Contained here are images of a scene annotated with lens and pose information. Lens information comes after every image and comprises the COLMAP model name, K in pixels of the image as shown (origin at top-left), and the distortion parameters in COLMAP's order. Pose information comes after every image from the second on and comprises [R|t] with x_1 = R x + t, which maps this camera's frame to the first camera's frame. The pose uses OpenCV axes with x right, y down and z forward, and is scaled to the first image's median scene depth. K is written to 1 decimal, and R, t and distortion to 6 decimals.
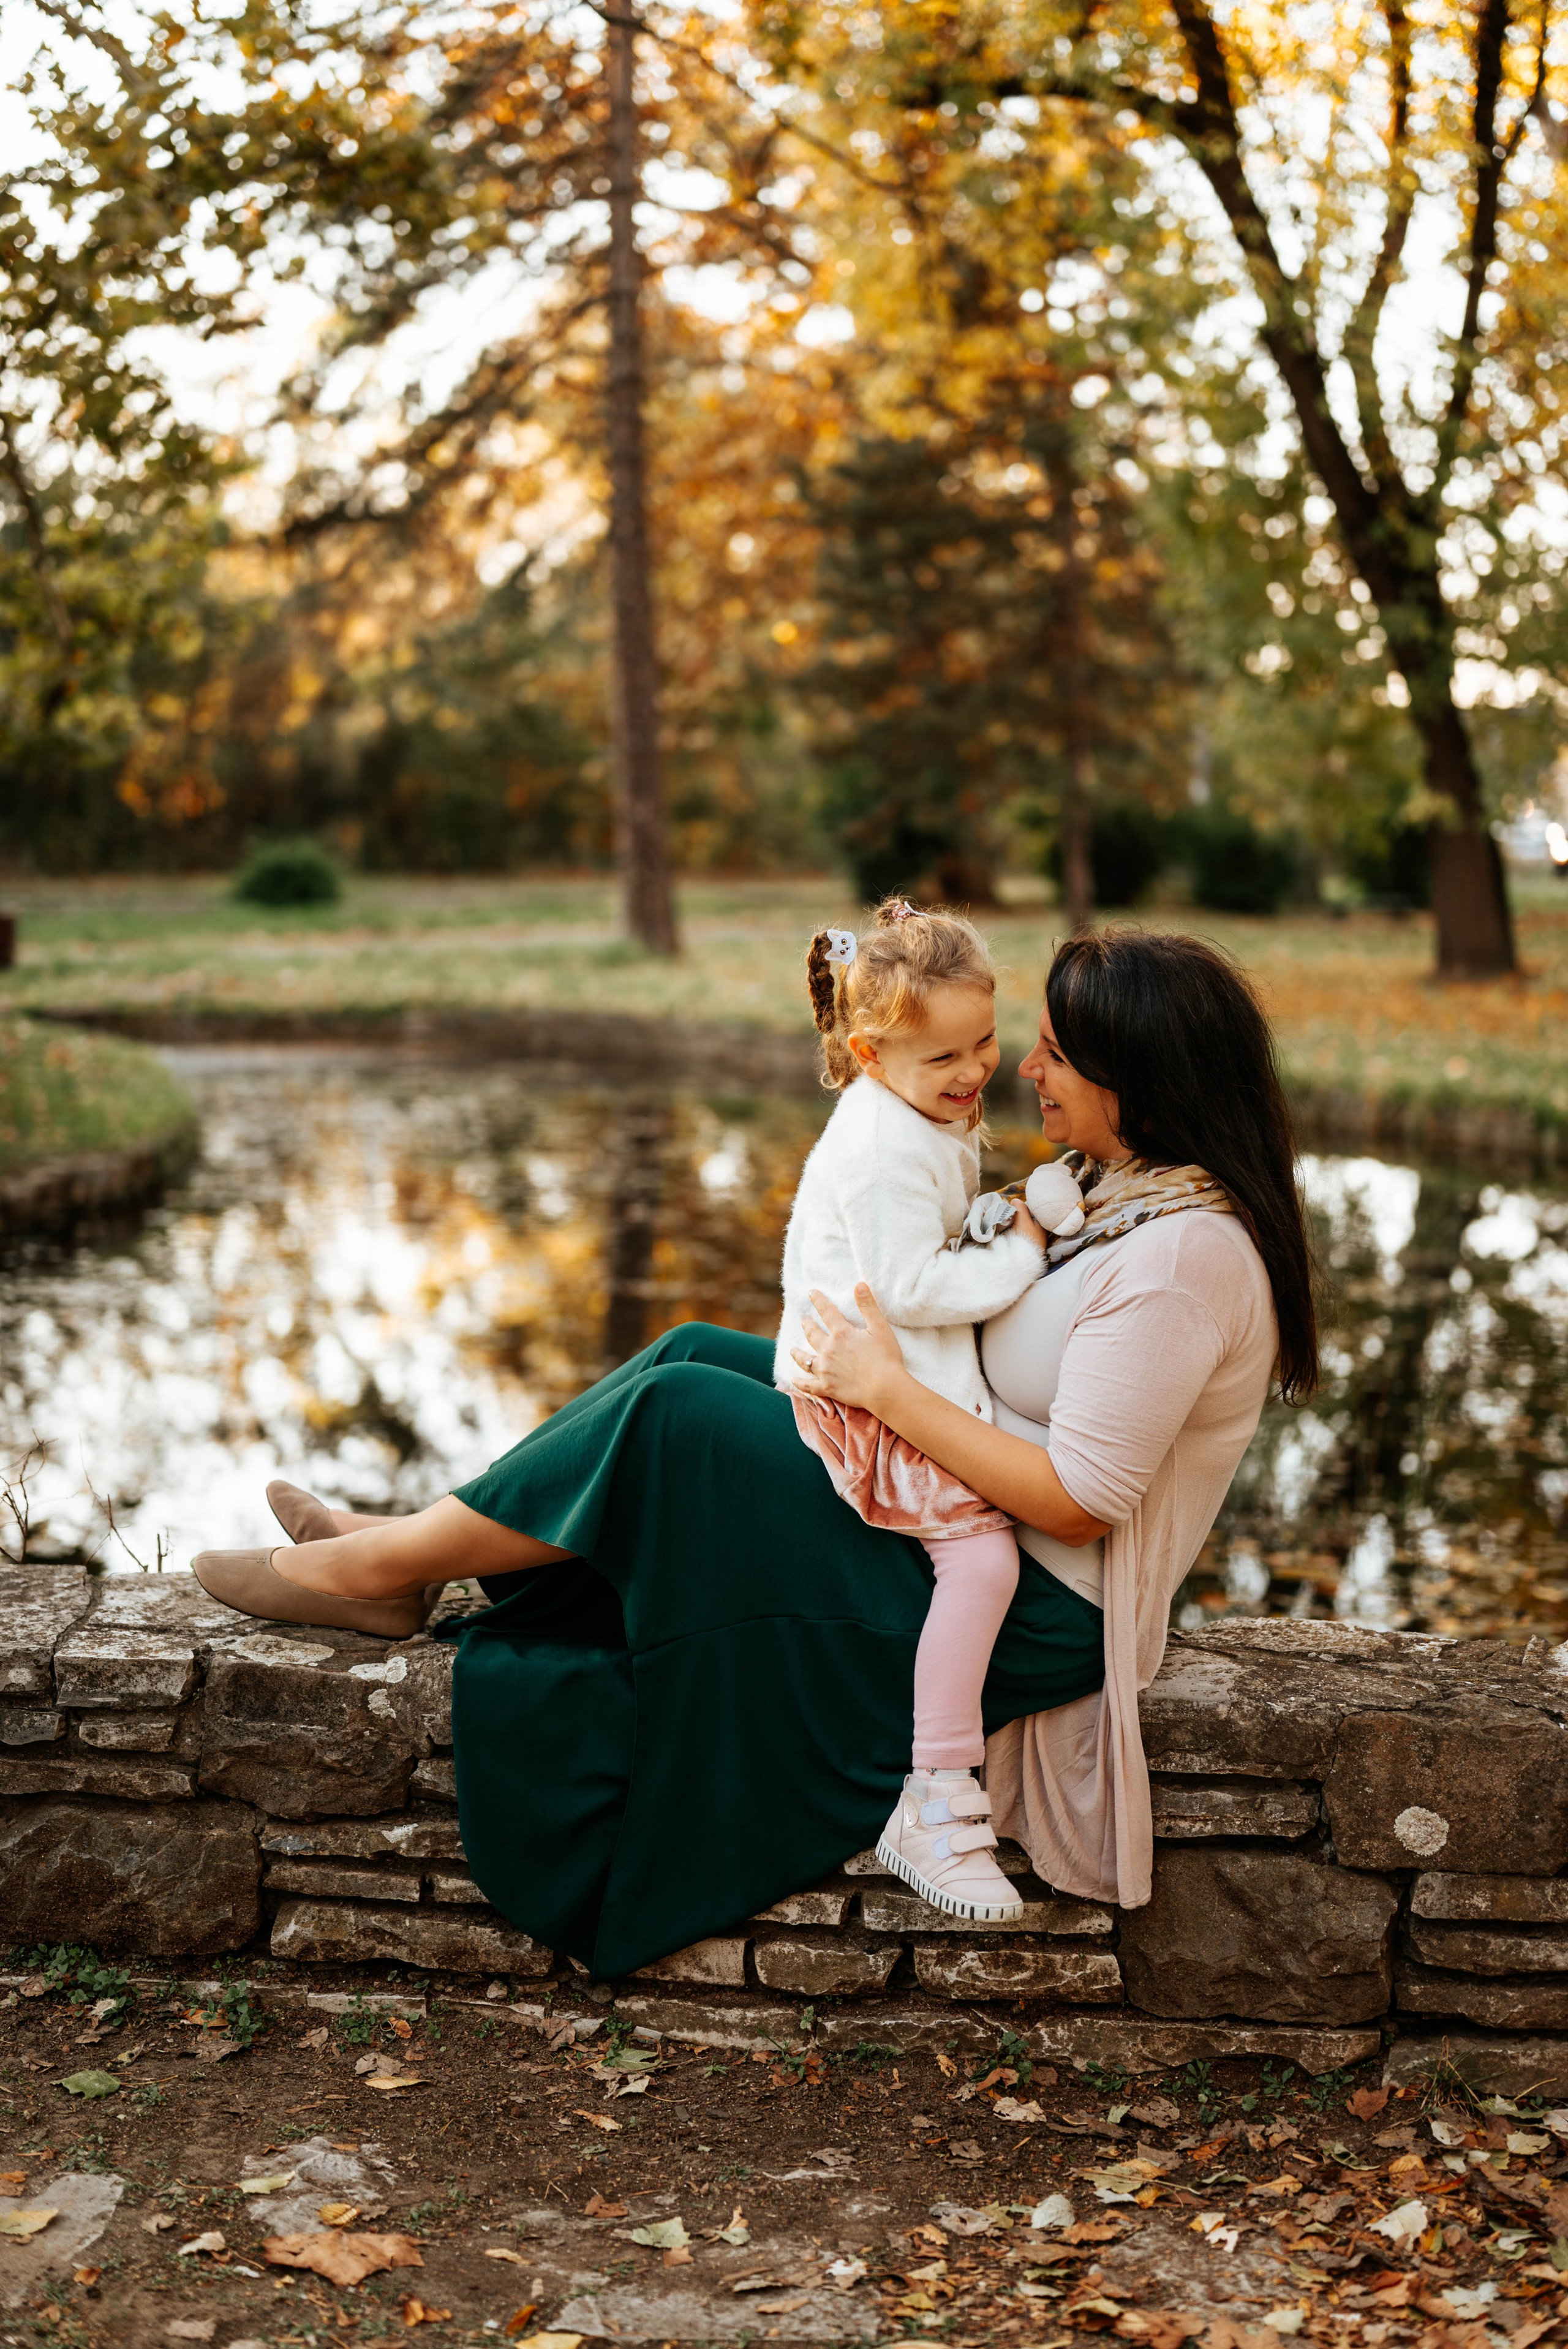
lens RADIAL K [[3268.9, 0, 780.5], [0, 3268.9, 1172.4], [0, 0, 1]] dist [-0.009796, 0.000000]
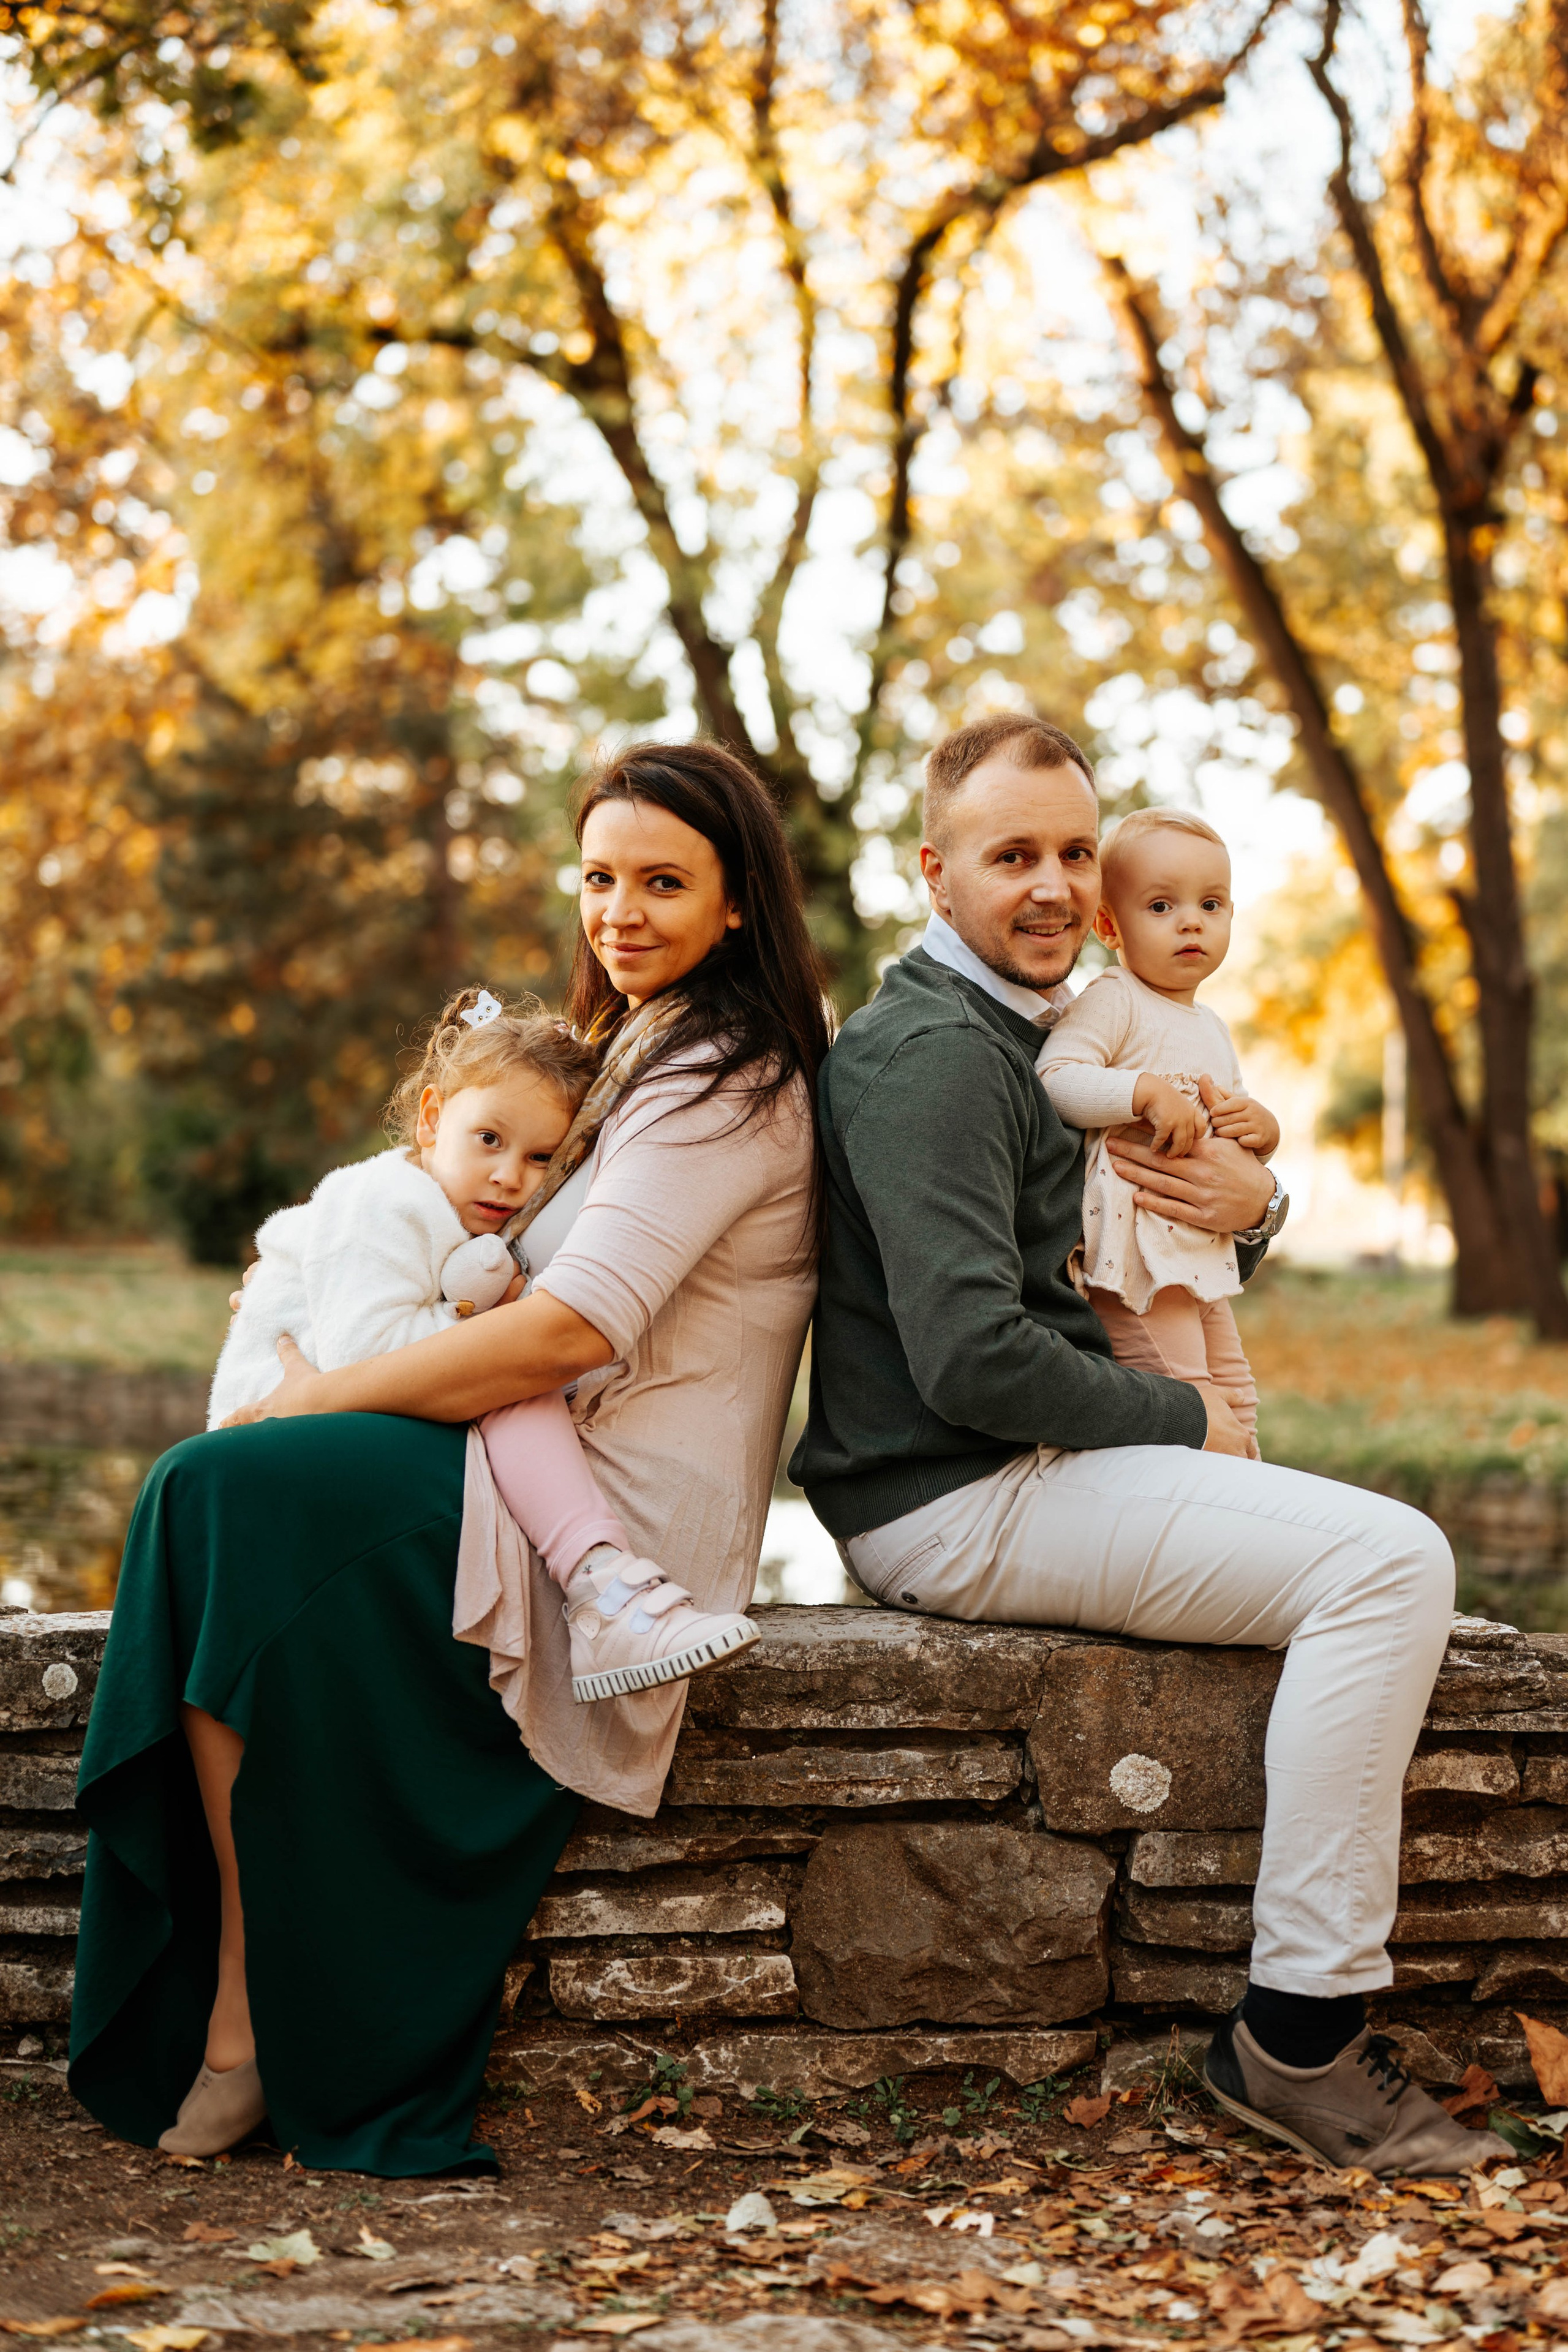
lens RADIAL K [[3740.8, 0, 787.4], [0, 3740.8, 1178.1], [0, 0, 1]] dist [-0.019803, 0.000000]
pose [[0.980547, 0.010005, 0.196030, -0.089509], [0.016631, 0.990874, -0.133761, 0.169731], [-0.195579, 0.134419, 0.971432, 0.032888]]
